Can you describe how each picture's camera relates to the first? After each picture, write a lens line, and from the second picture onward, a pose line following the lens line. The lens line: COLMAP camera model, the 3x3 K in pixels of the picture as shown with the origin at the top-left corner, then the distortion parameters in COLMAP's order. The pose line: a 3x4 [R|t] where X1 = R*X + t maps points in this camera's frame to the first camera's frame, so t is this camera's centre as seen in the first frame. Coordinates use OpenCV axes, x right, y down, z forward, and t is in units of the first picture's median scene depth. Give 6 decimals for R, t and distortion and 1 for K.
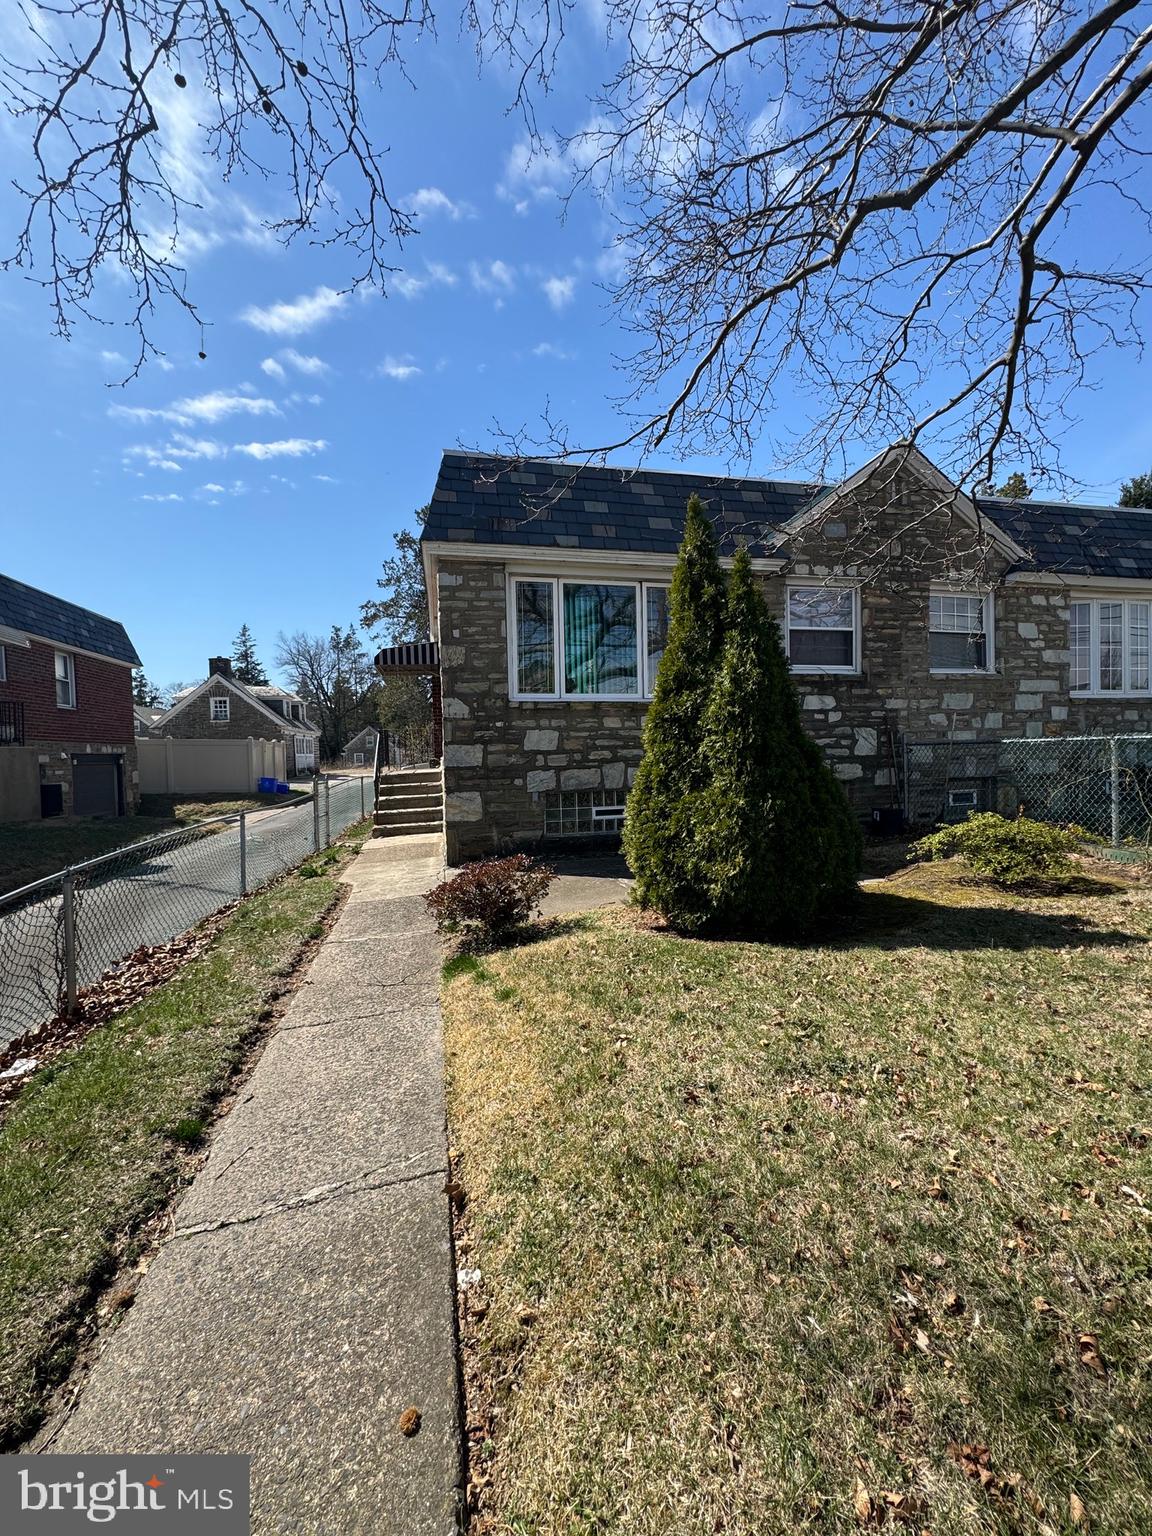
lens RADIAL K [[618.8, 0, 573.1], [0, 618.8, 746.9], [0, 0, 1]] dist [-0.039388, 0.000094]
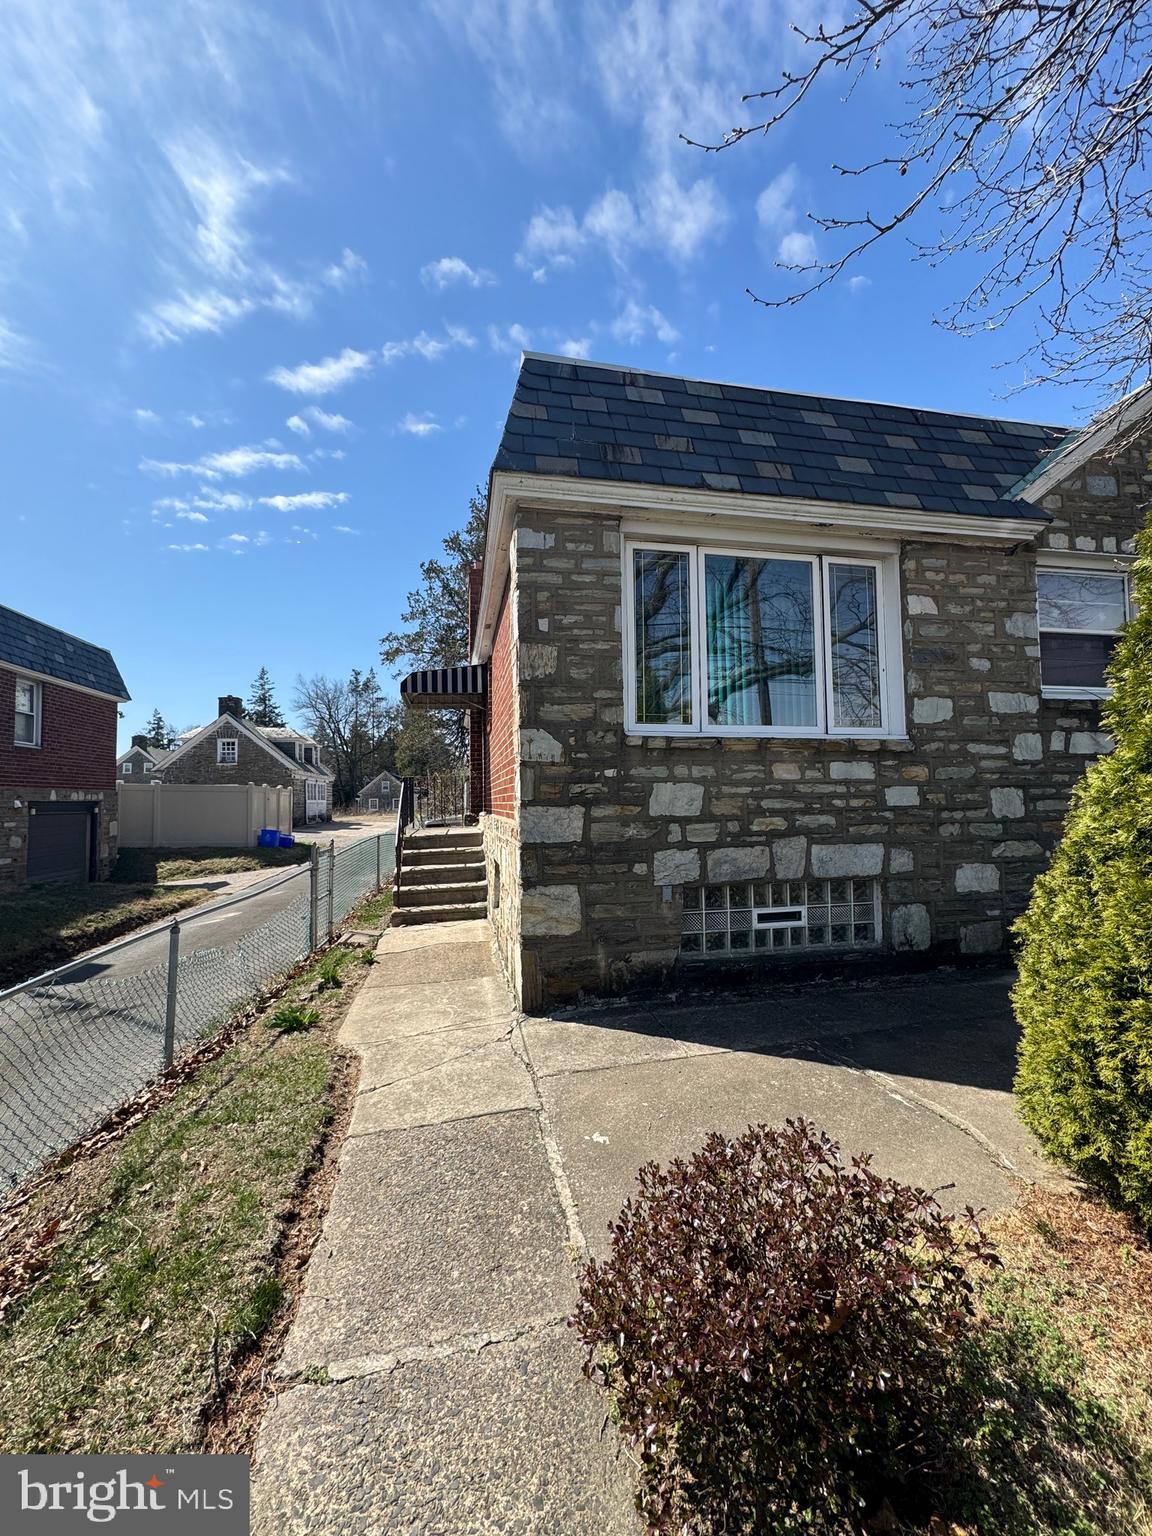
lens RADIAL K [[604.7, 0, 576.0], [0, 604.7, 768.0], [0, 0, 1]] dist [-0.036001, -0.000171]
pose [[0.999905, 0.008633, -0.010727, -0.065410], [-0.009058, 0.999147, -0.040279, -0.007810], [0.010370, 0.040373, 0.999131, 0.180952]]
